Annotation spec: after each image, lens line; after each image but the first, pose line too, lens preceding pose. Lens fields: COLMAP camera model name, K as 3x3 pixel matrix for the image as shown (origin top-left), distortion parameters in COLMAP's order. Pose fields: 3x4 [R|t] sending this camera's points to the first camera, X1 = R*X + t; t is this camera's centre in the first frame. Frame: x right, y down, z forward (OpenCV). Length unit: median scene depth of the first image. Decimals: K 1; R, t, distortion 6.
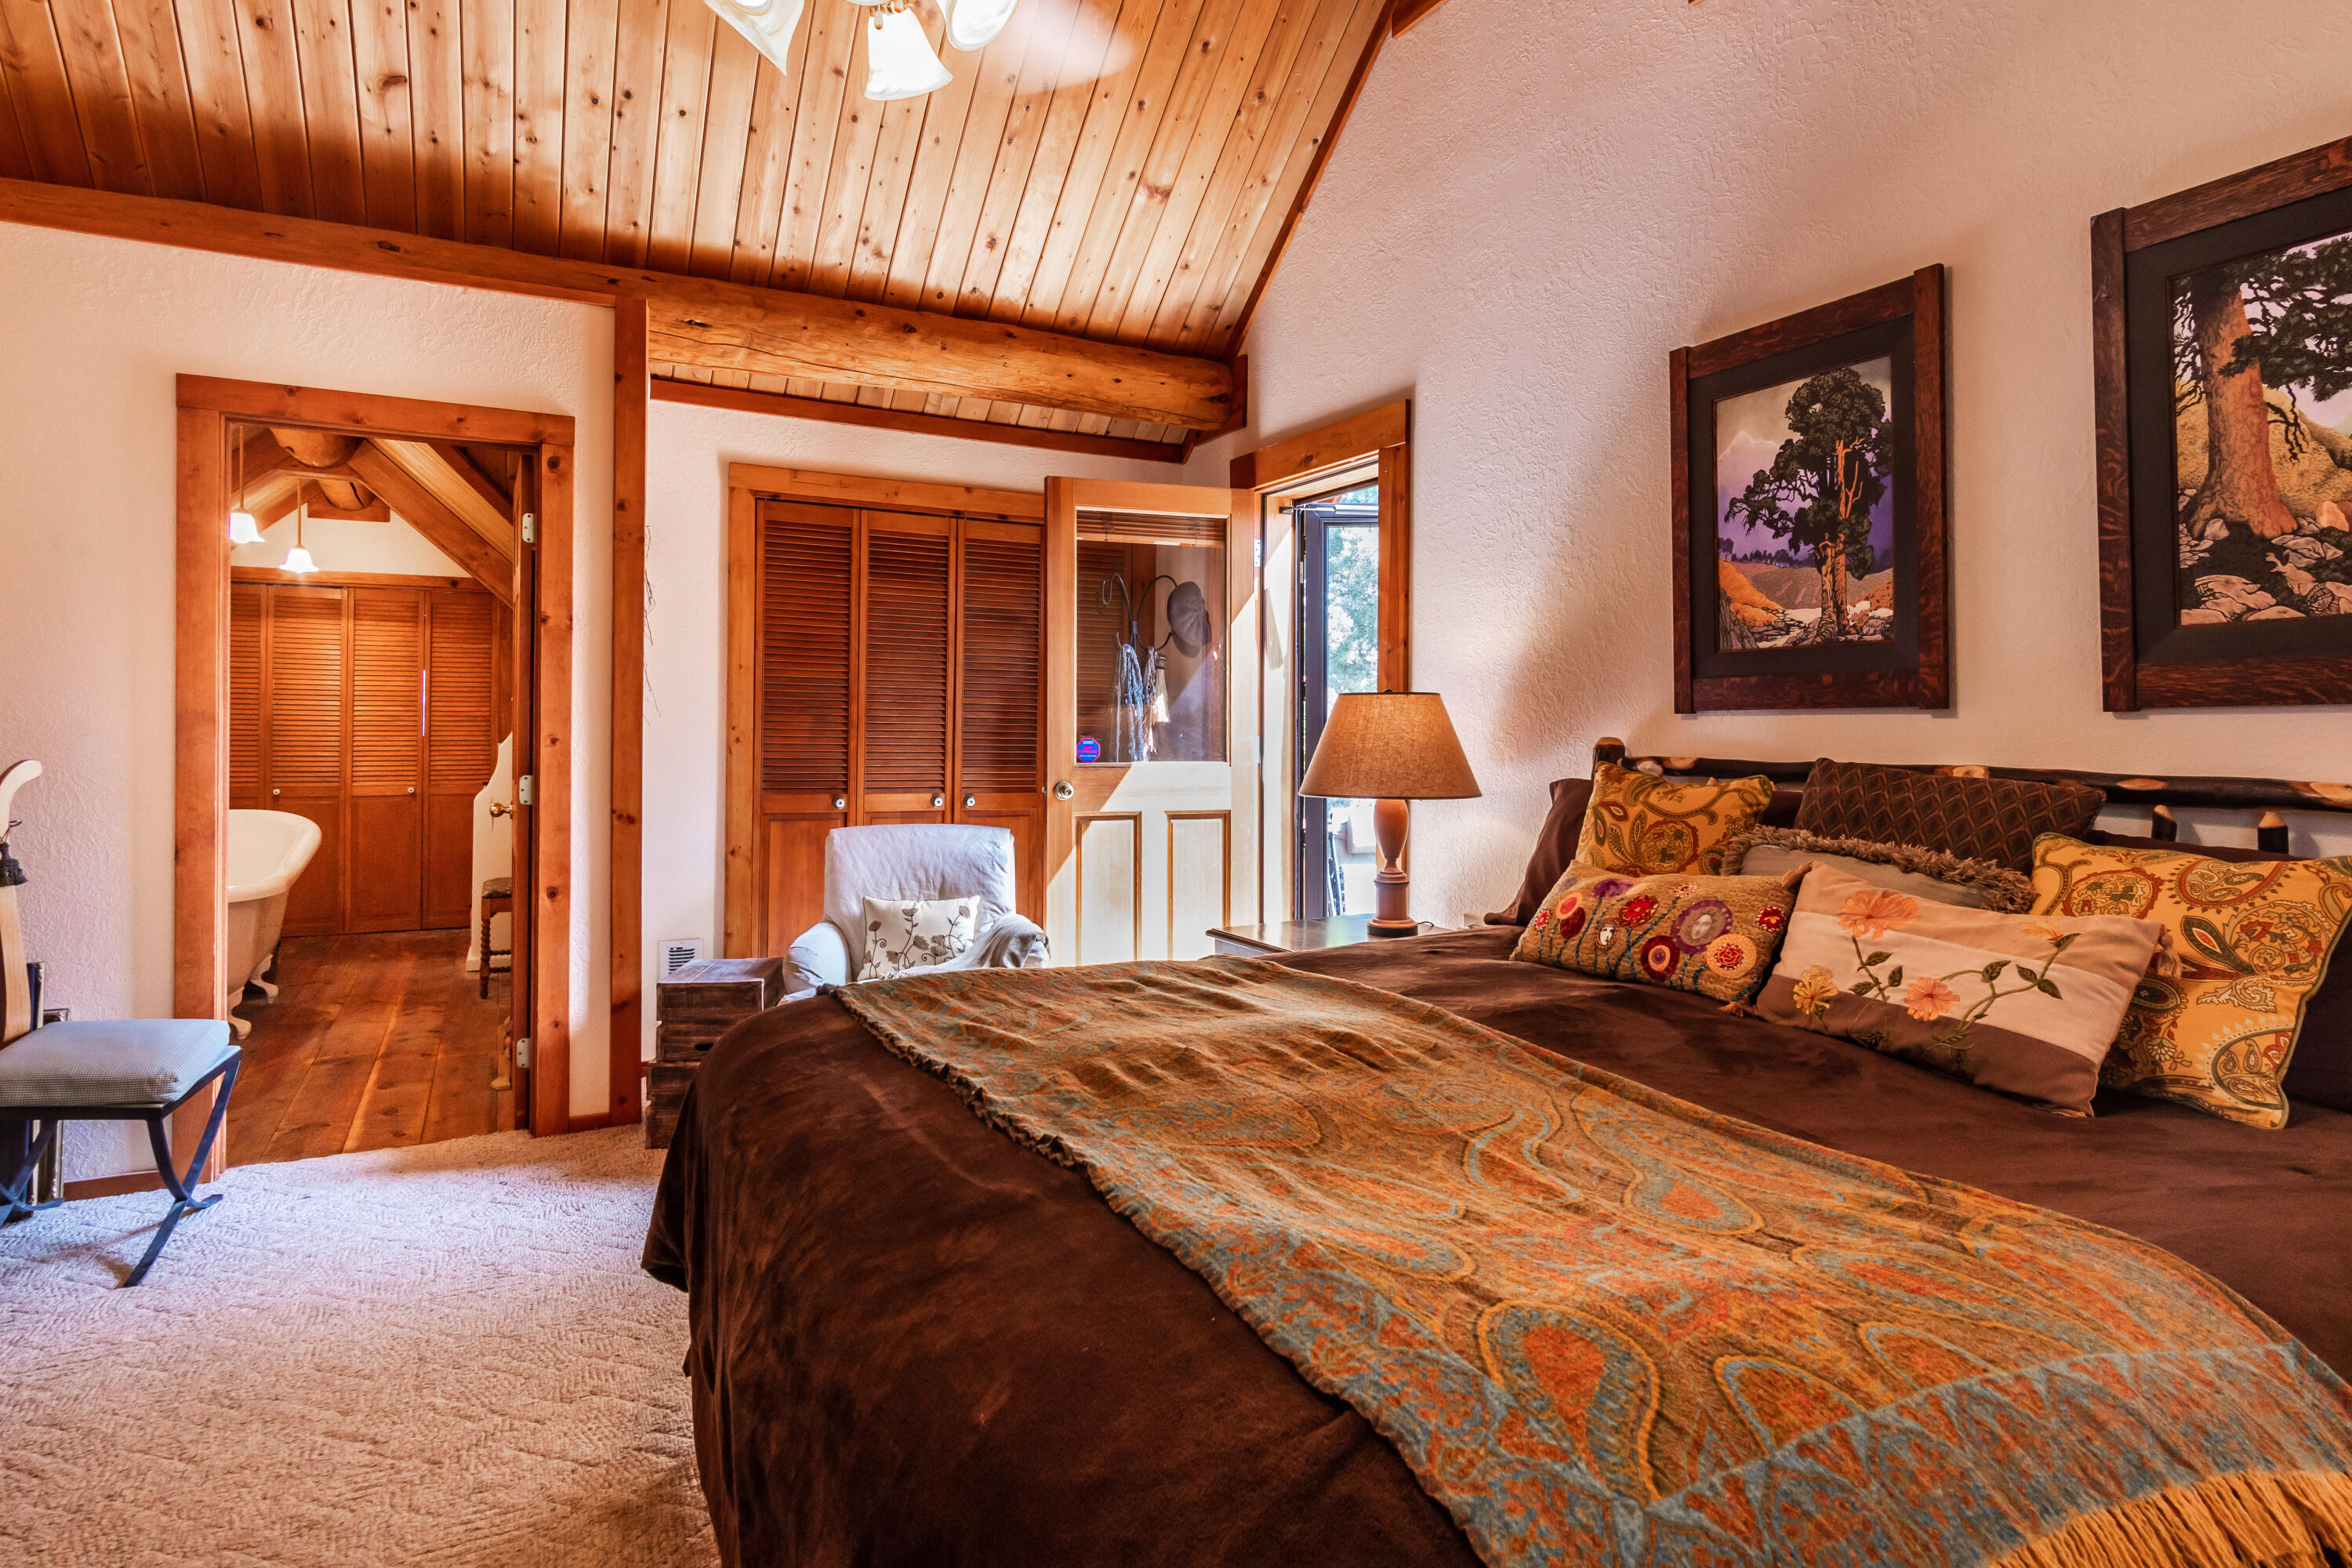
lens RADIAL K [[1274.3, 0, 1161.4], [0, 1274.3, 722.5], [0, 0, 1]] dist [-0.000839, 0.002615]
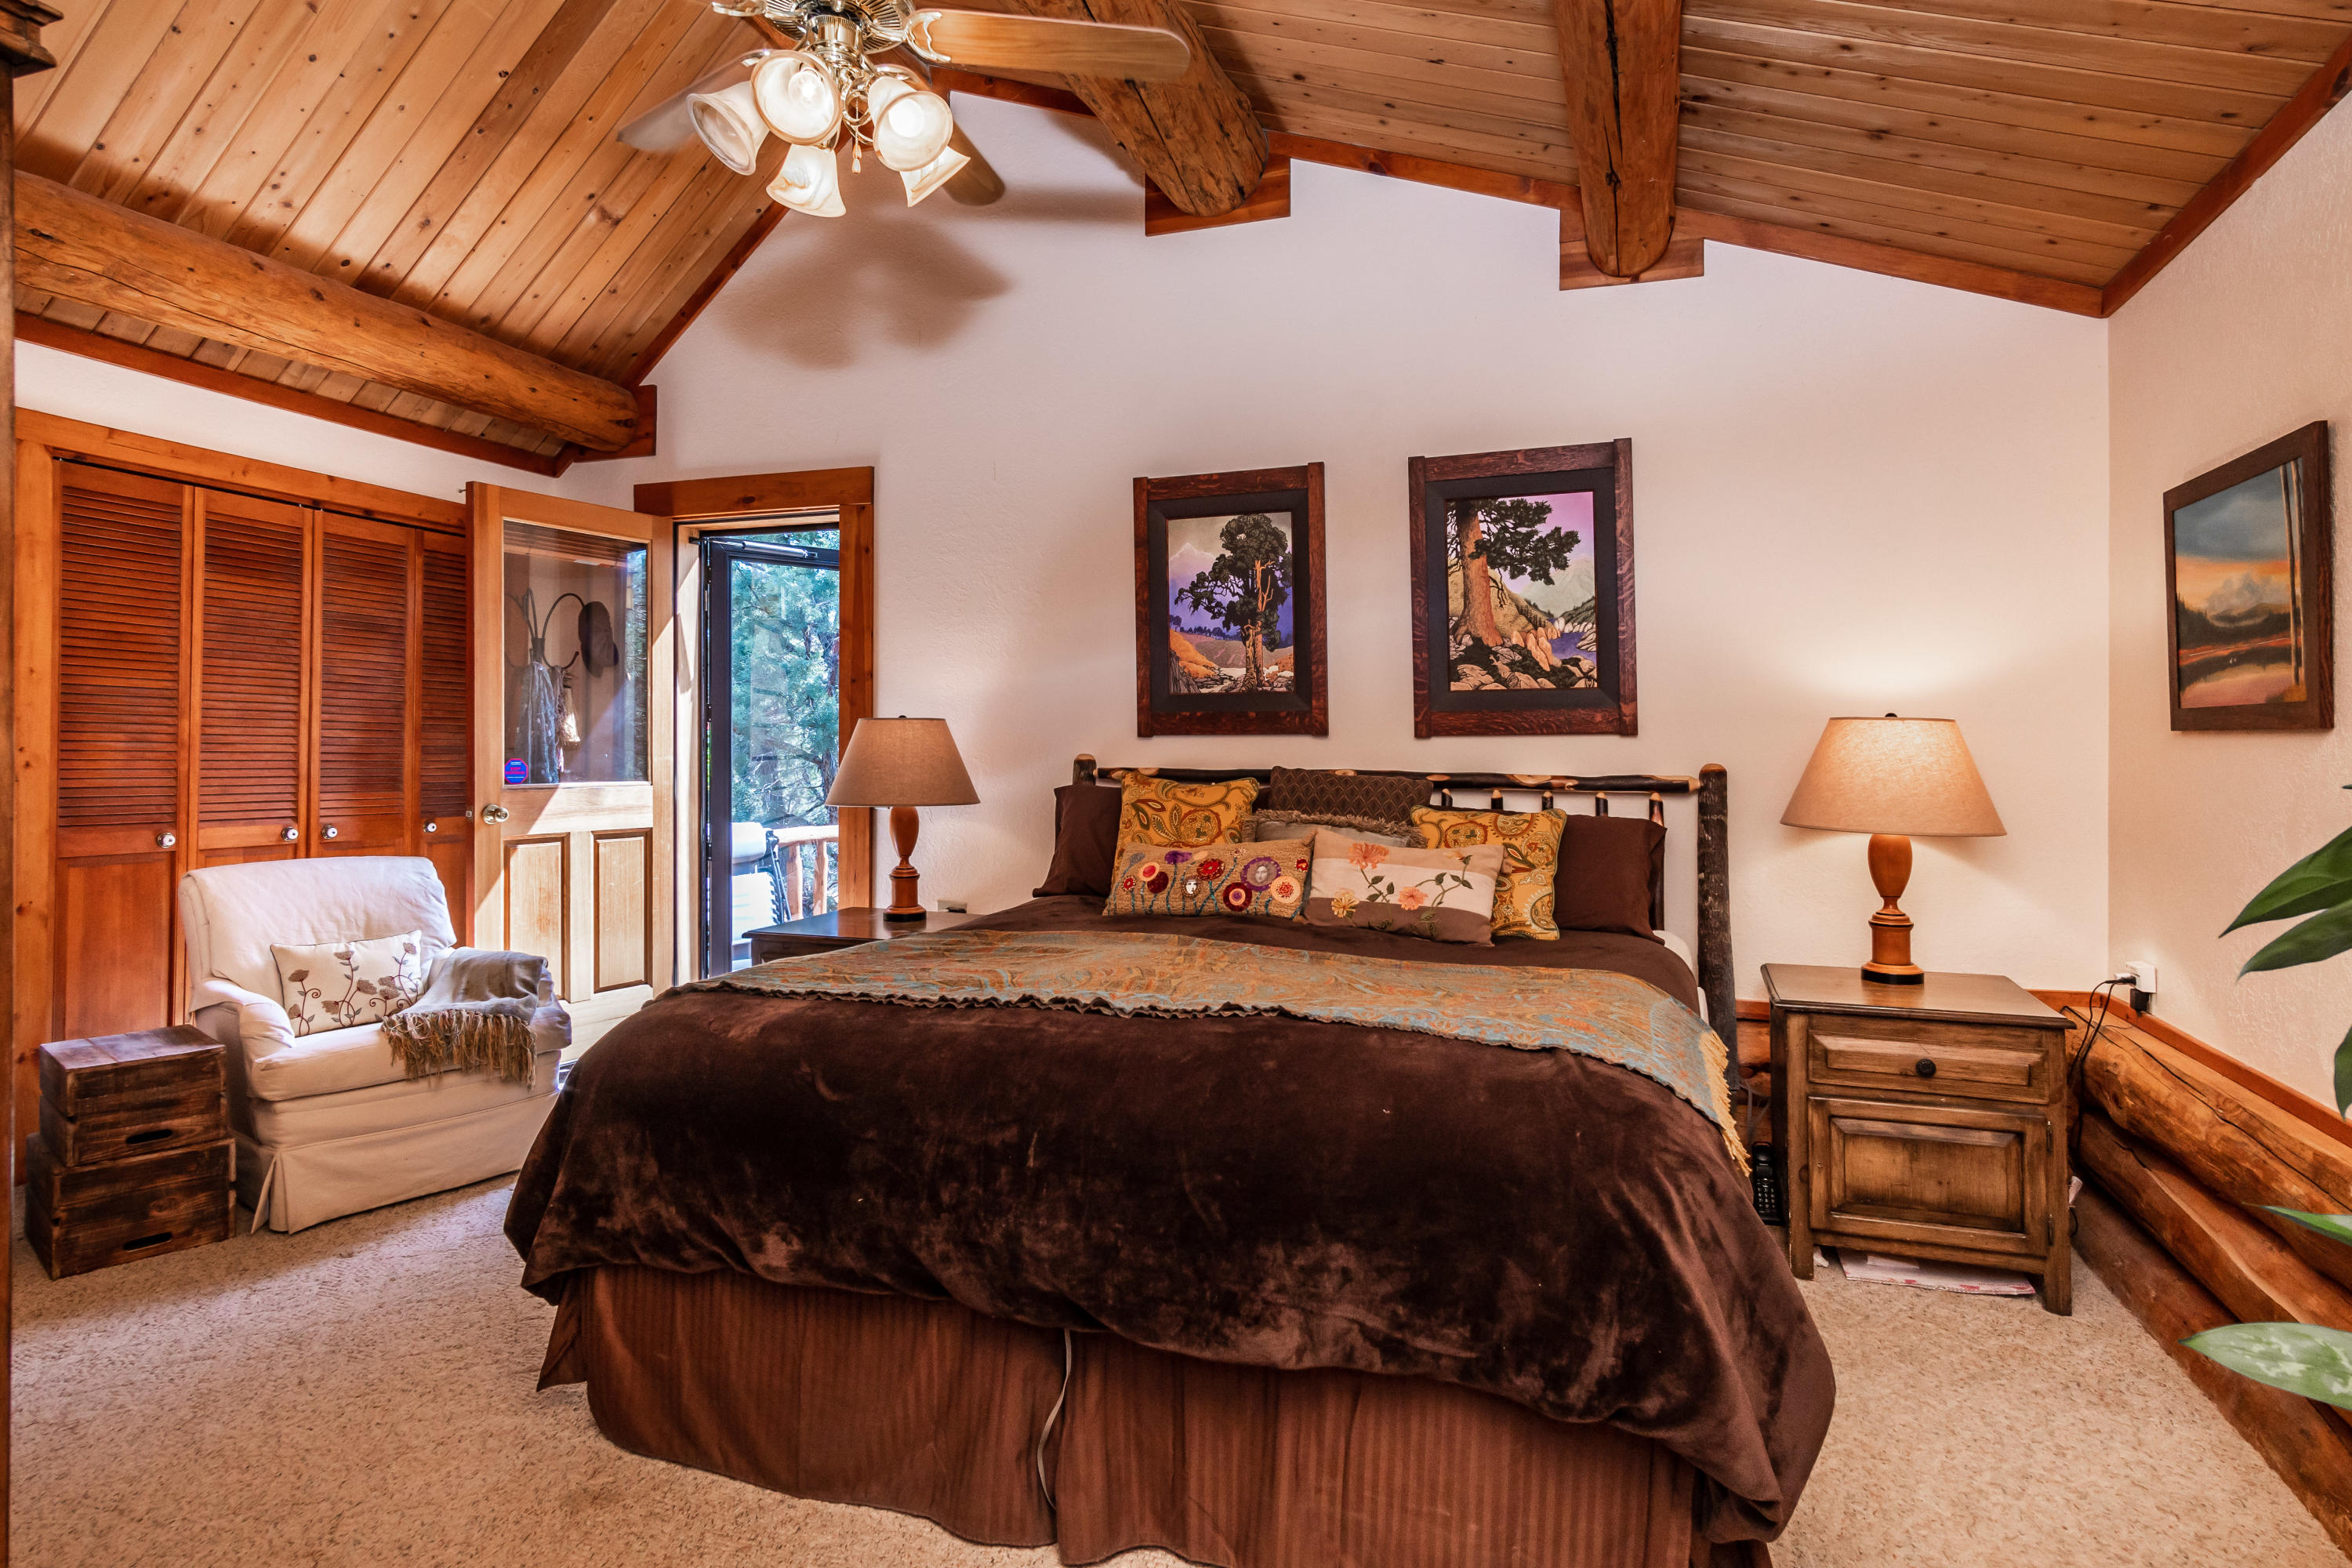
lens RADIAL K [[1274.3, 0, 1161.4], [0, 1274.3, 722.5], [0, 0, 1]] dist [-0.000839, 0.002615]
pose [[0.747329, 0.011795, 0.664349, -0.532709], [-0.001396, 0.999868, -0.016181, -0.000117], [-0.664453, 0.011165, 0.747247, -0.066912]]
